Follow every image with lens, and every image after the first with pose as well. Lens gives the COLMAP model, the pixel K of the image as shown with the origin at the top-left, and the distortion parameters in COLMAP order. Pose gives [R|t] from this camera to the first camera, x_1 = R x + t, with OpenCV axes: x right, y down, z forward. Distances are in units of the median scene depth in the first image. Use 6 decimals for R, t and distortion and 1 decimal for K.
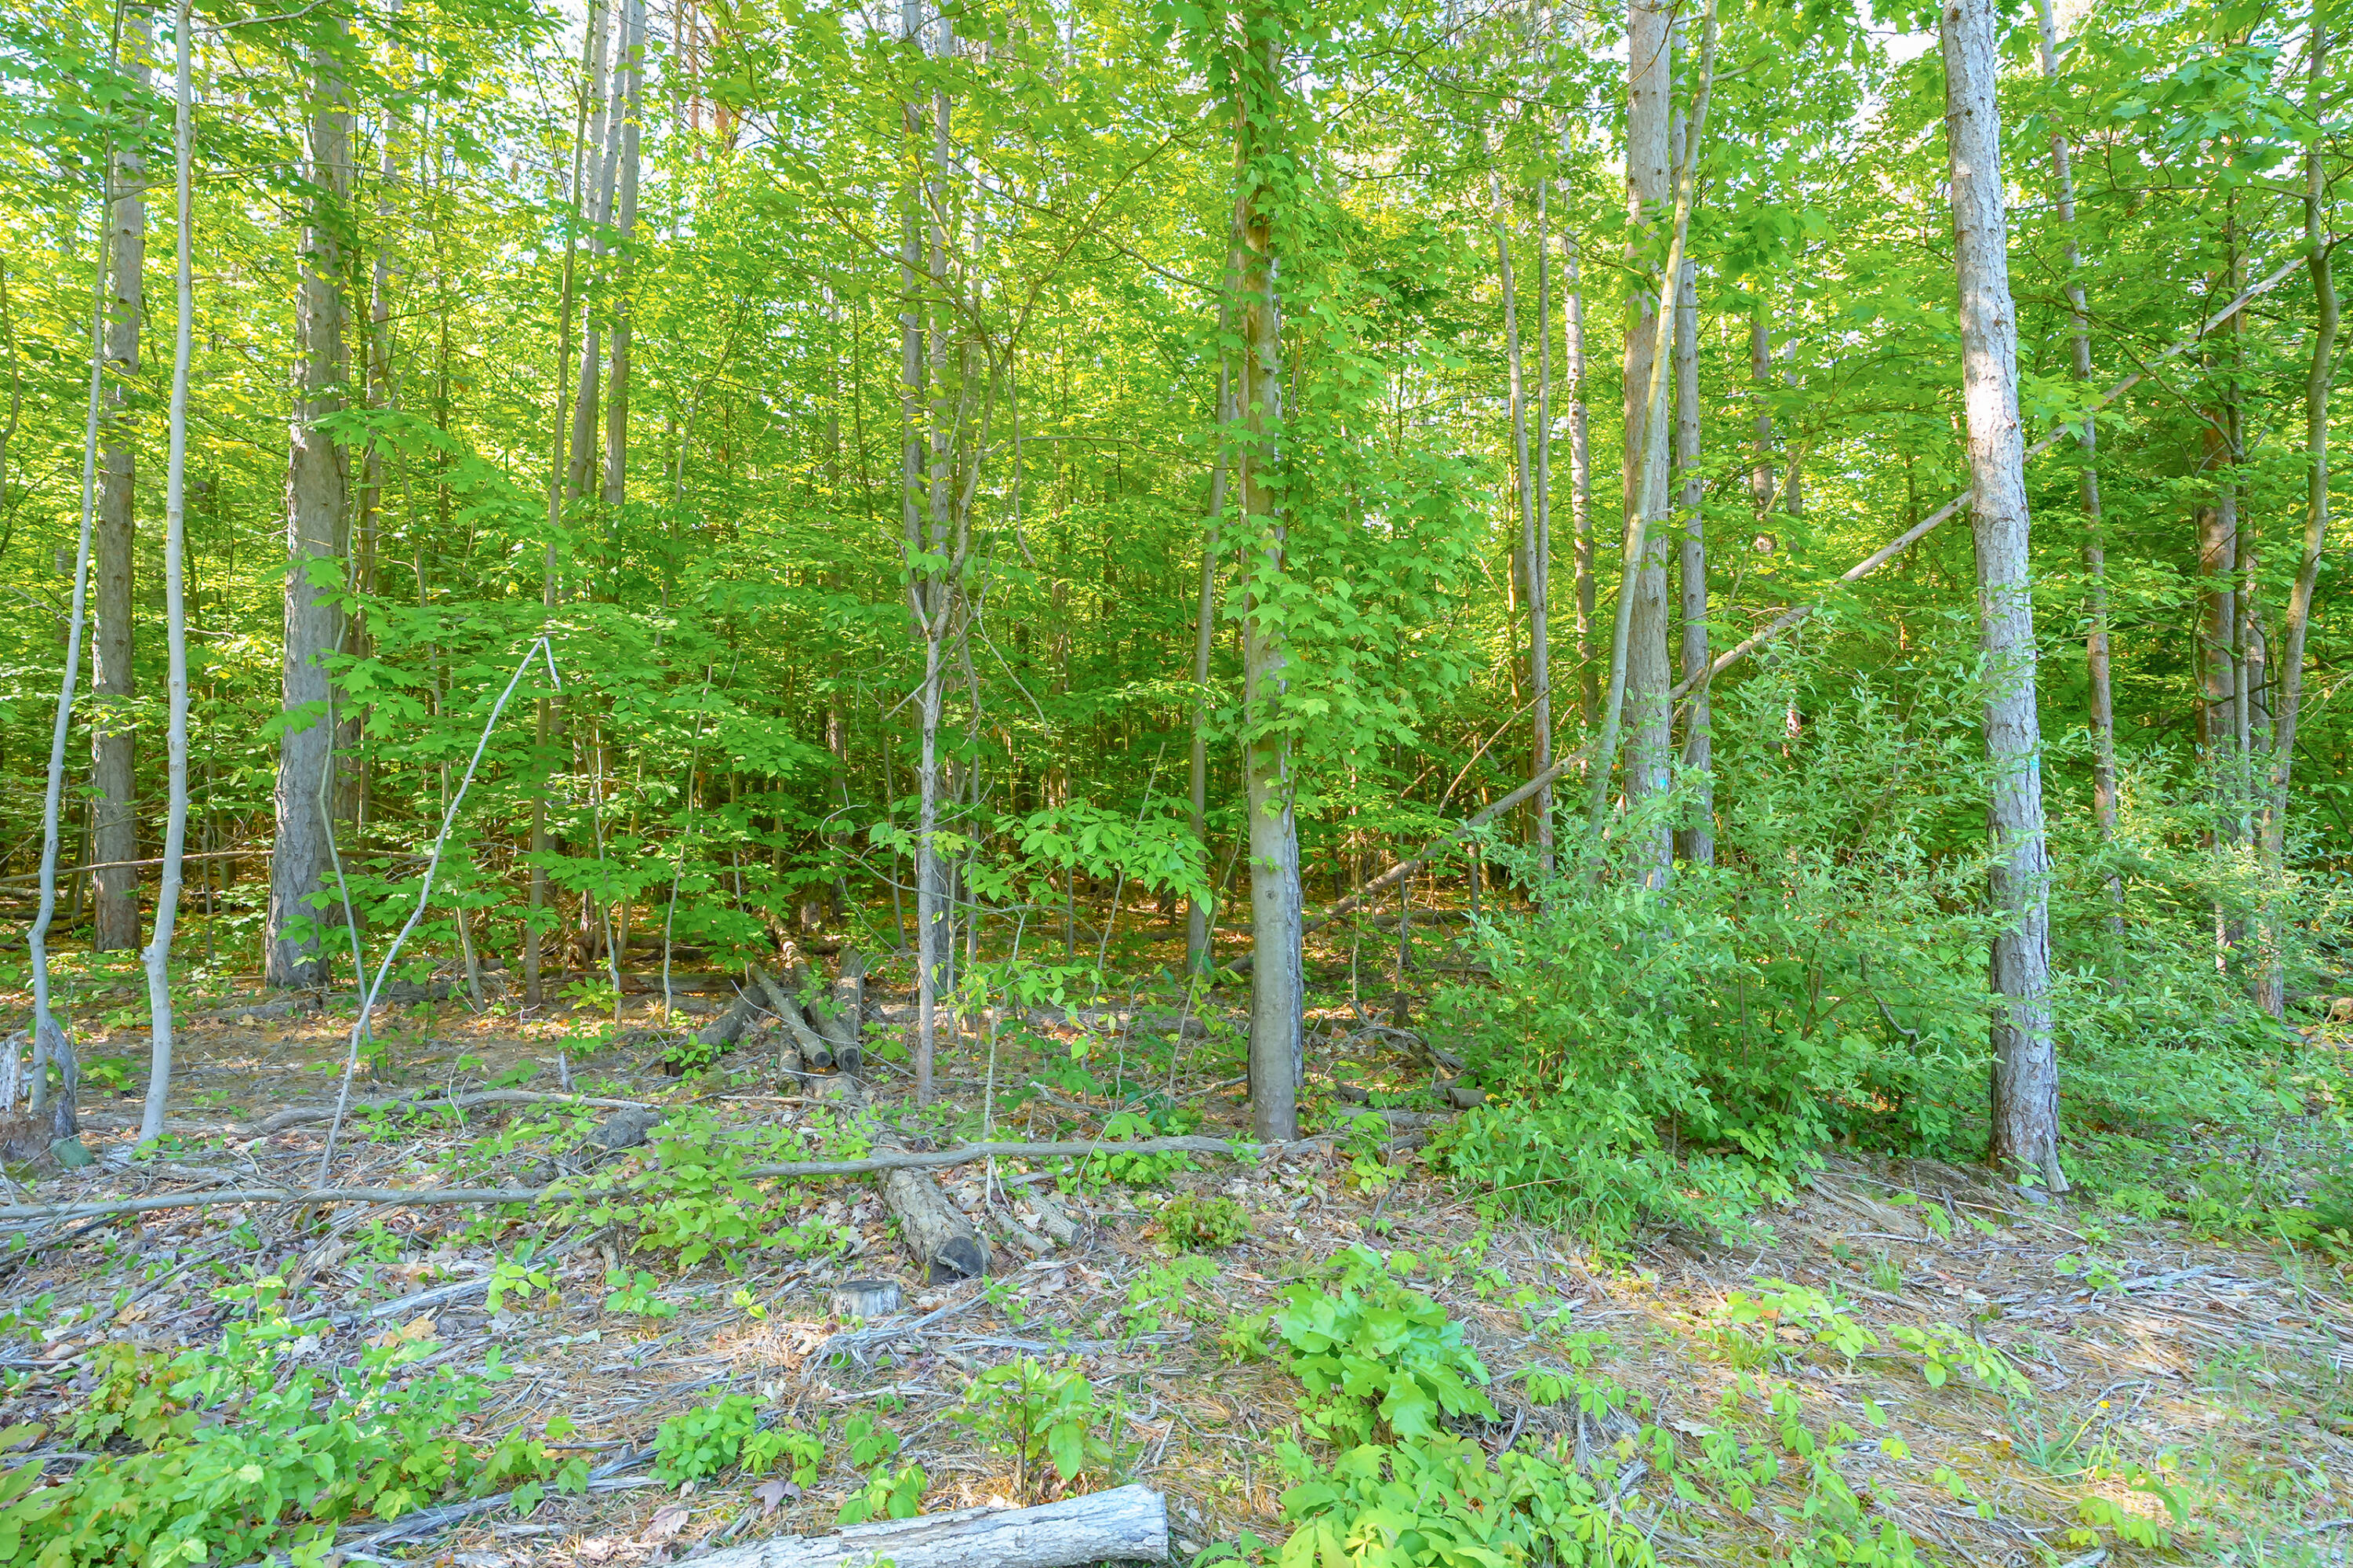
lens RADIAL K [[1061.0, 0, 1176.1], [0, 1061.0, 798.0], [0, 0, 1]] dist [-0.001759, -0.000279]
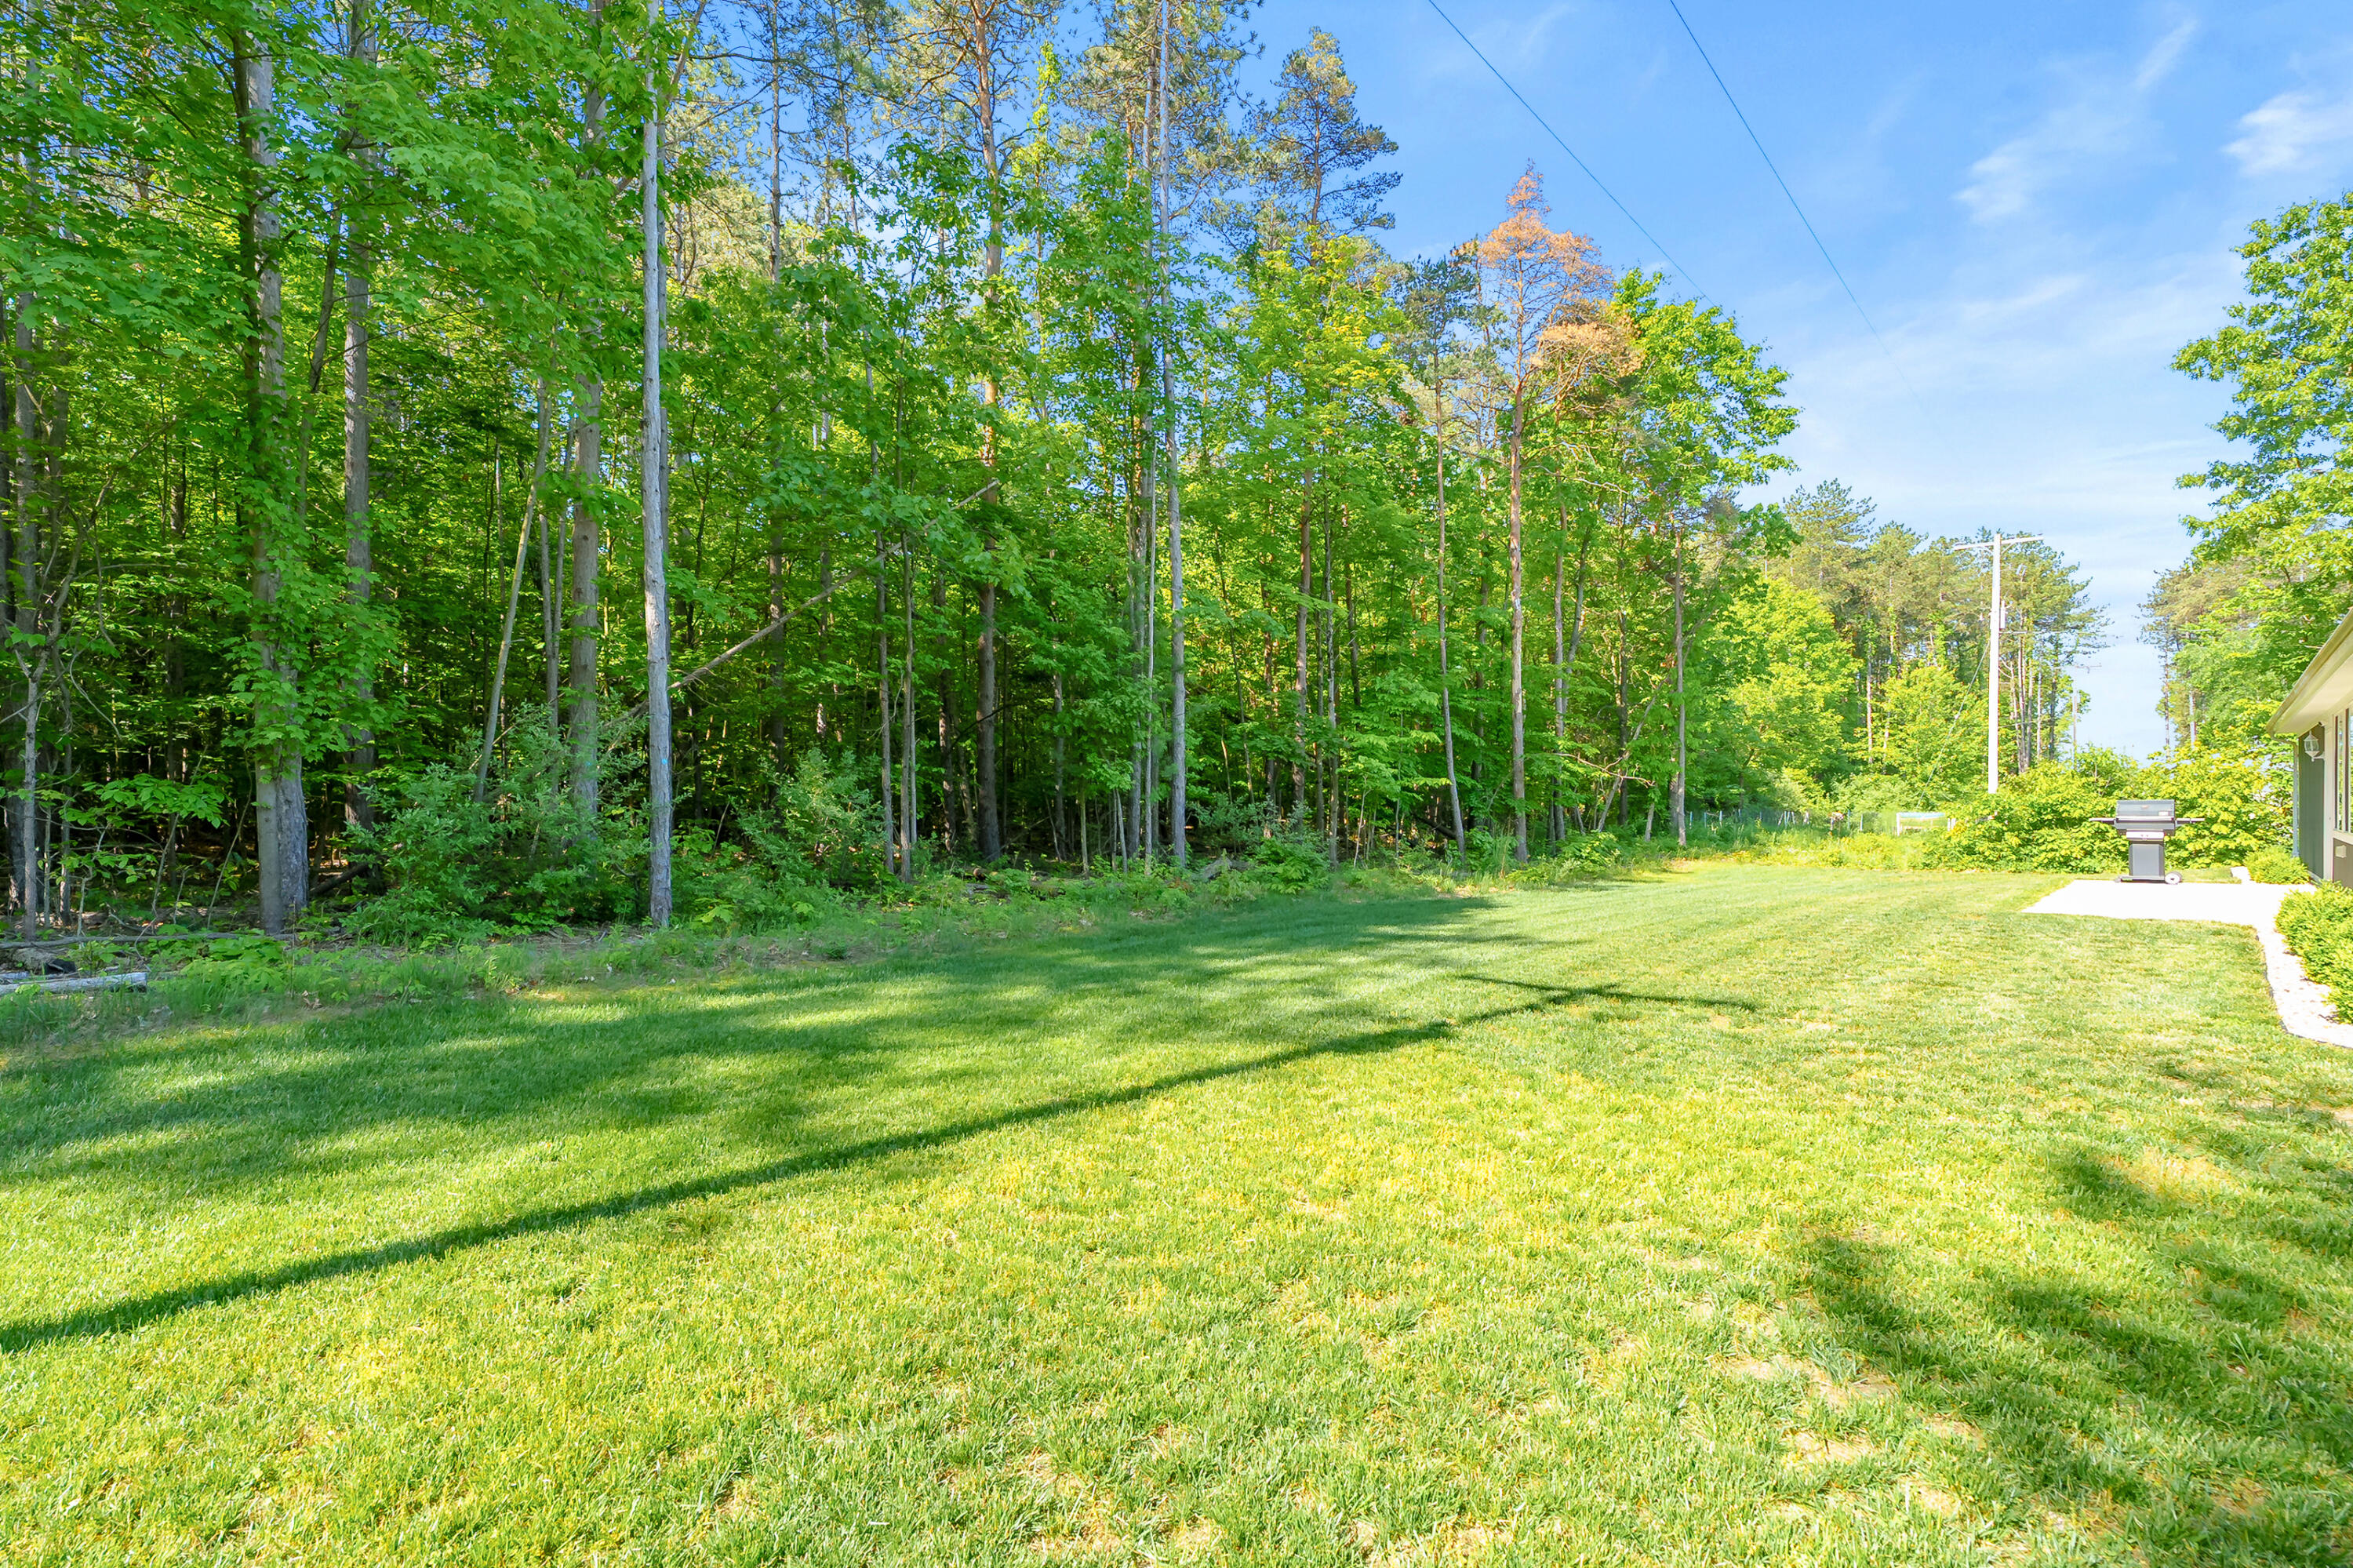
lens RADIAL K [[1061.0, 0, 1177.3], [0, 1061.0, 777.4], [0, 0, 1]] dist [-0.001759, -0.000279]
pose [[0.813796, -0.000070, 0.581150, 0.332609], [-0.009593, 0.999862, 0.013553, -0.038152], [-0.581071, -0.016604, 0.813684, -1.734521]]
